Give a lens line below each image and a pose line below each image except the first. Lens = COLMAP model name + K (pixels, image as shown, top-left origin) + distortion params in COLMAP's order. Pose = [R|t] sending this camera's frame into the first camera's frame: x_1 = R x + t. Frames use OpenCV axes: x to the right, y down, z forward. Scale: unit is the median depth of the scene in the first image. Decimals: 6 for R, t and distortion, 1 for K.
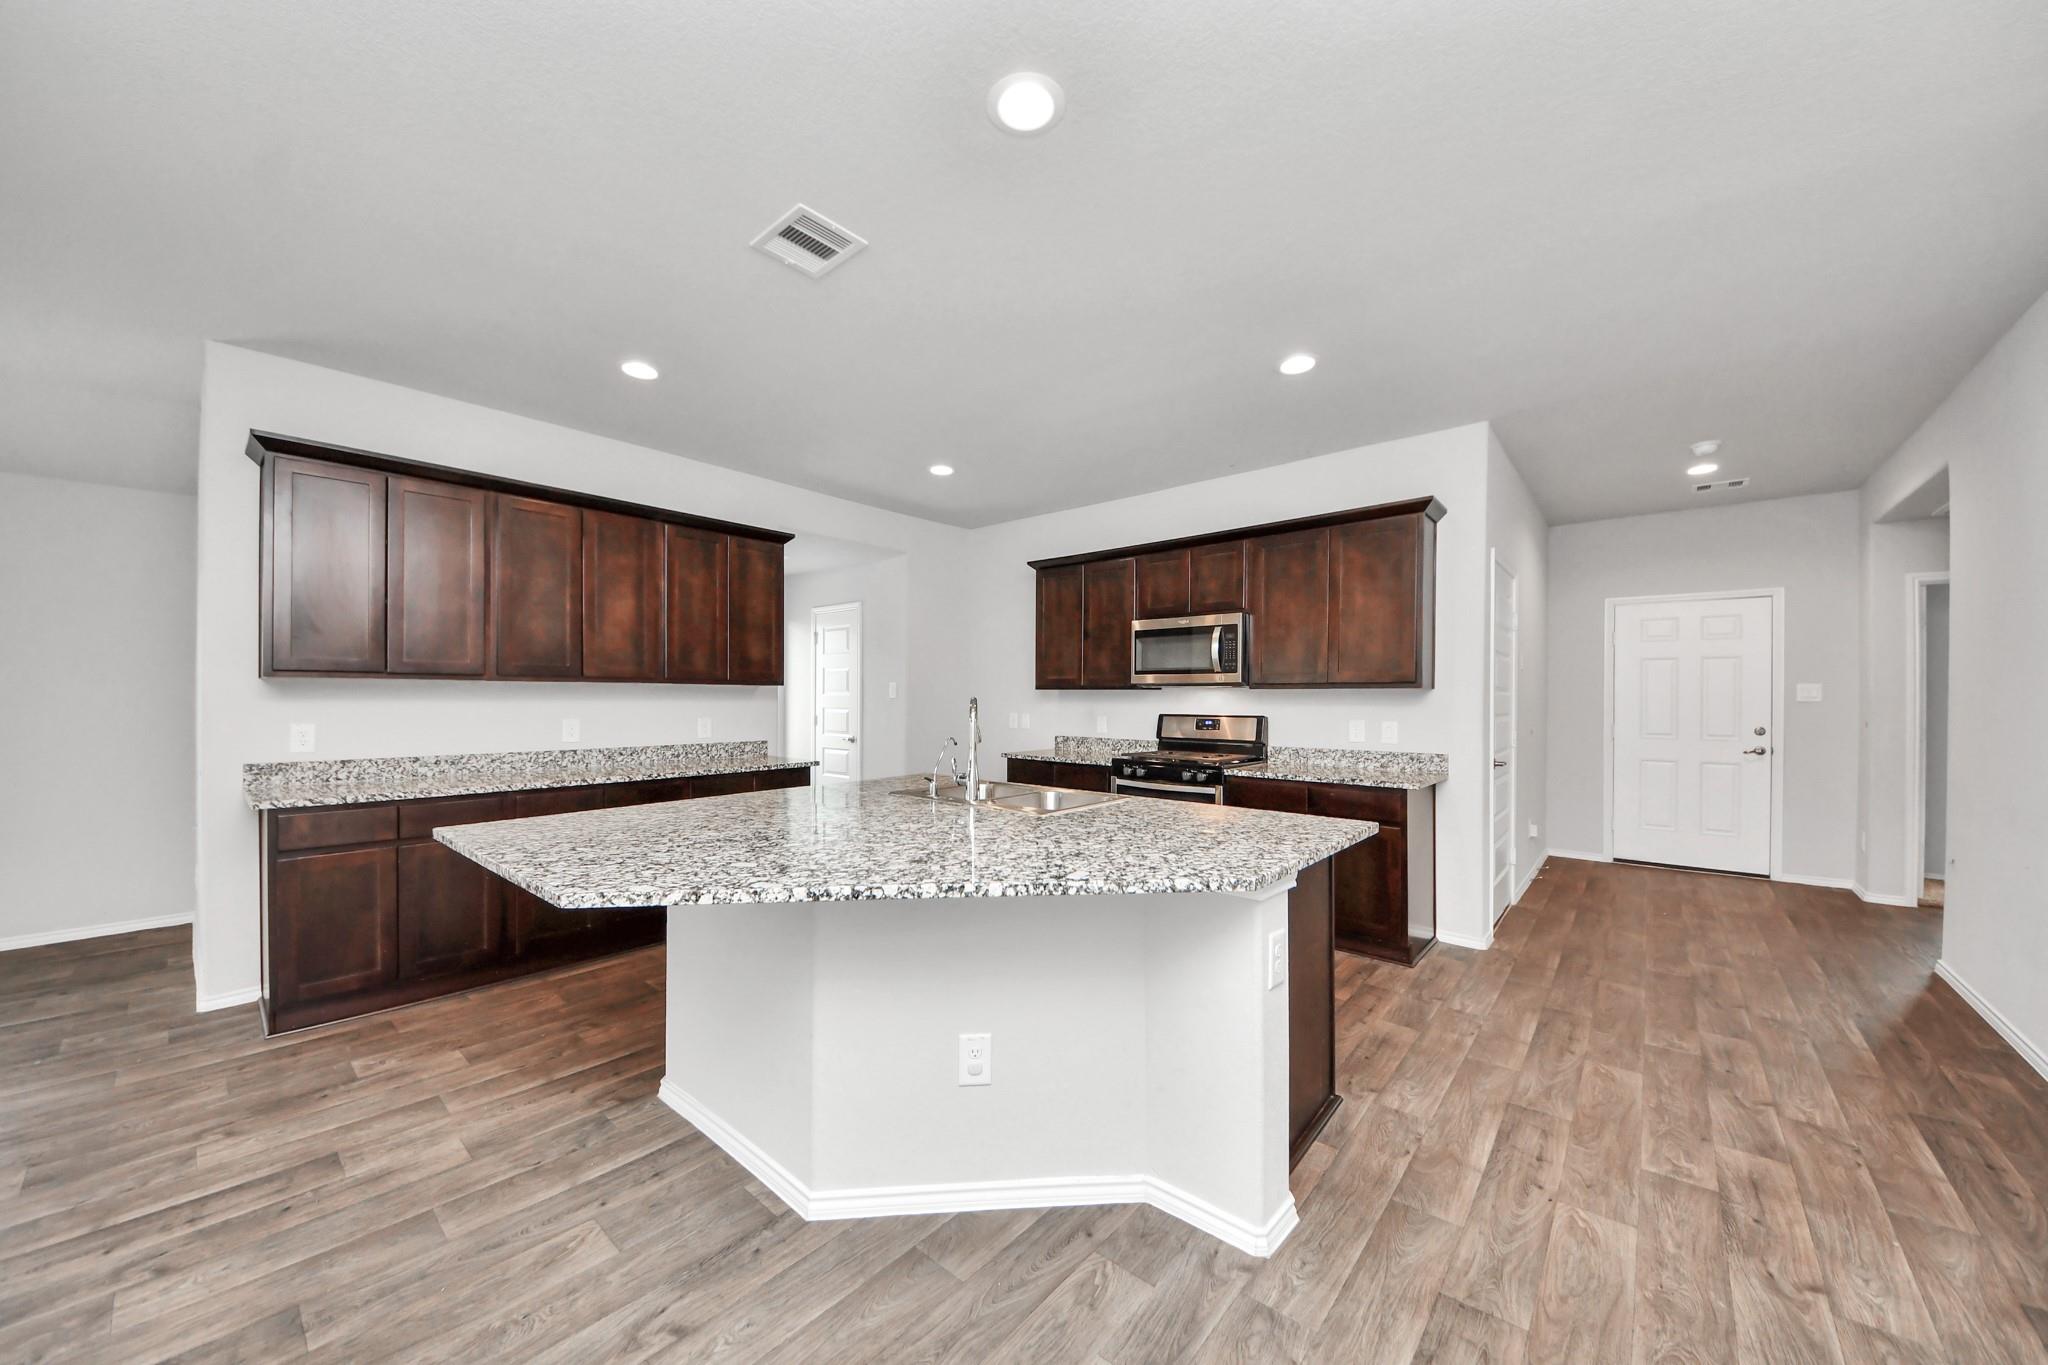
lens RADIAL K [[750.1, 0, 1030.5], [0, 750.1, 708.2], [0, 0, 1]] dist [-0.014557, -0.001060]
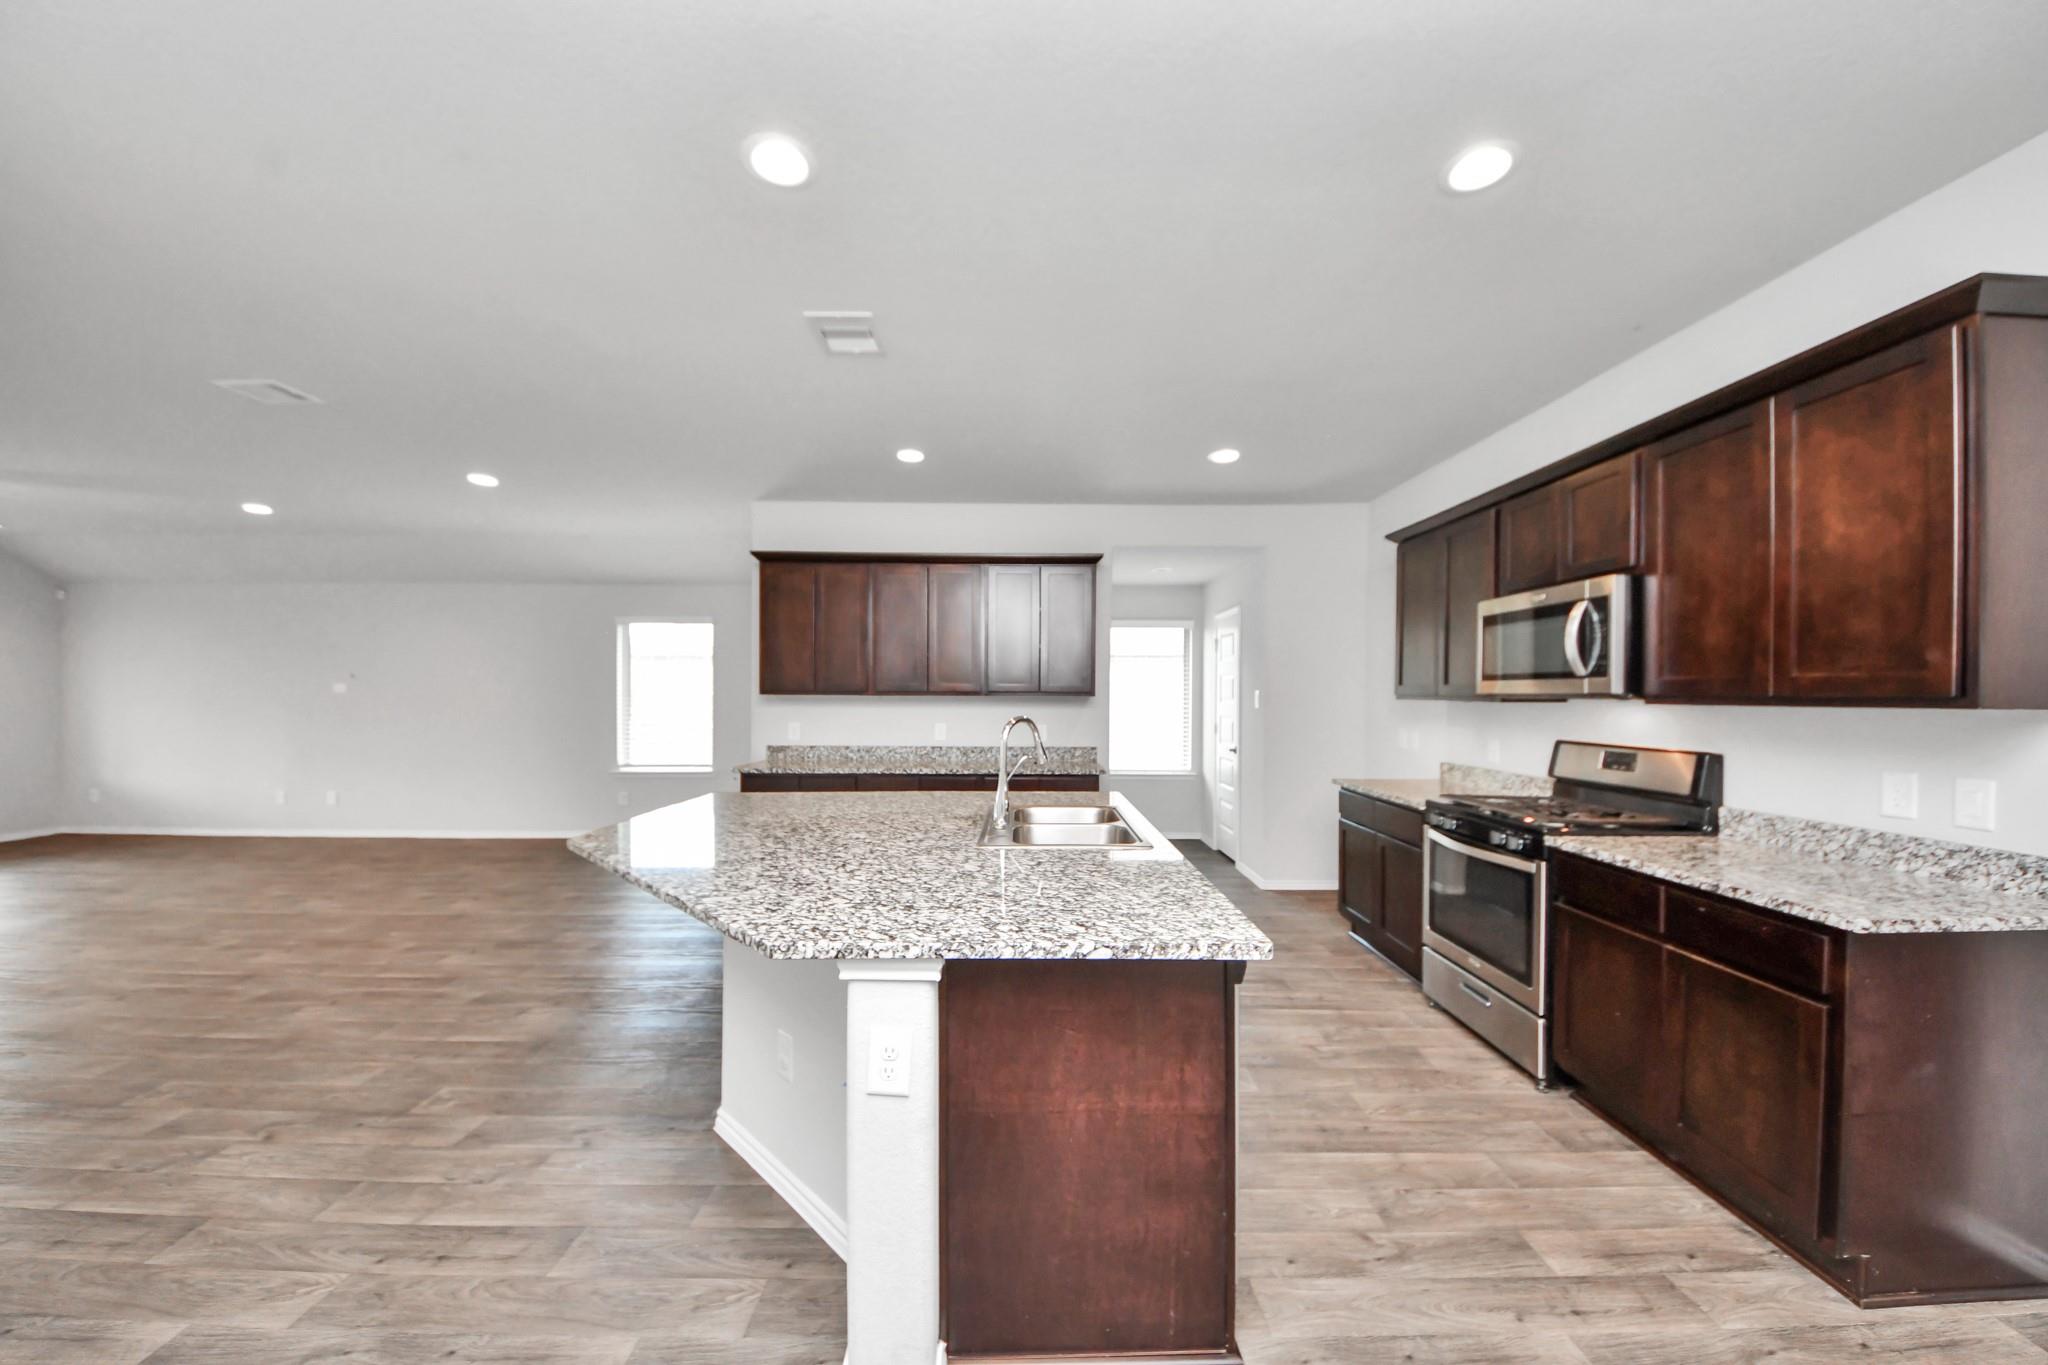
lens RADIAL K [[750.1, 0, 997.4], [0, 750.1, 716.2], [0, 0, 1]] dist [-0.014557, -0.001060]
pose [[0.634843, 0.023599, -0.772280, 0.435722], [-0.016425, 0.999720, 0.017048, -0.019064], [0.772466, 0.001862, 0.635053, 0.255178]]
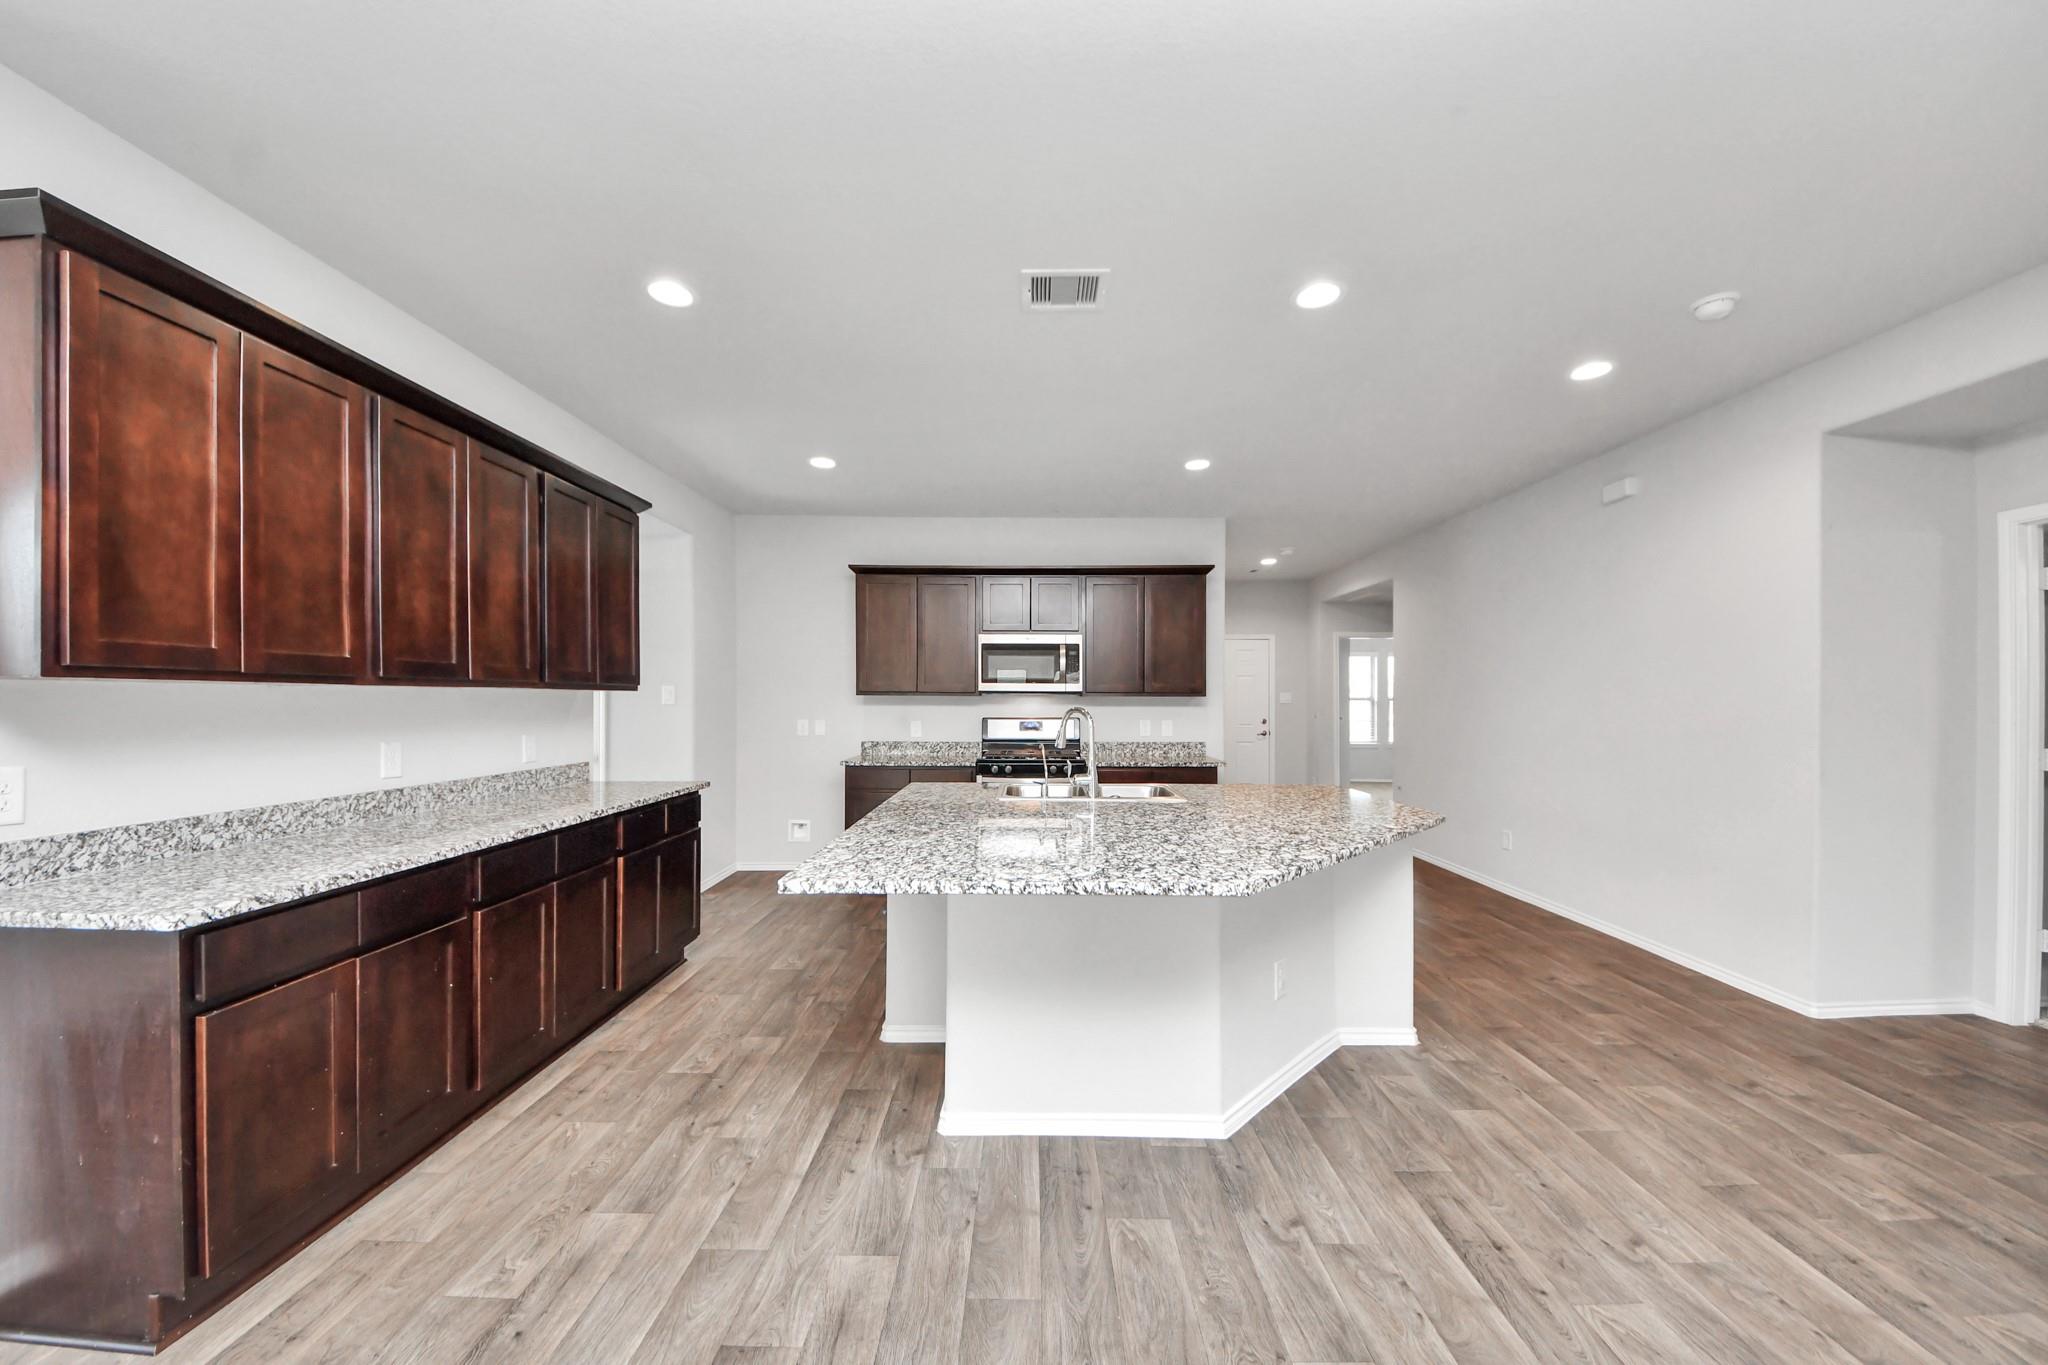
lens RADIAL K [[750.1, 0, 1034.5], [0, 750.1, 705.2], [0, 0, 1]] dist [-0.014557, -0.001060]
pose [[0.758892, -0.008024, 0.651167, -0.594248], [0.011104, 0.999938, -0.000620, -0.011276], [-0.651121, 0.007701, 0.758934, 0.122042]]
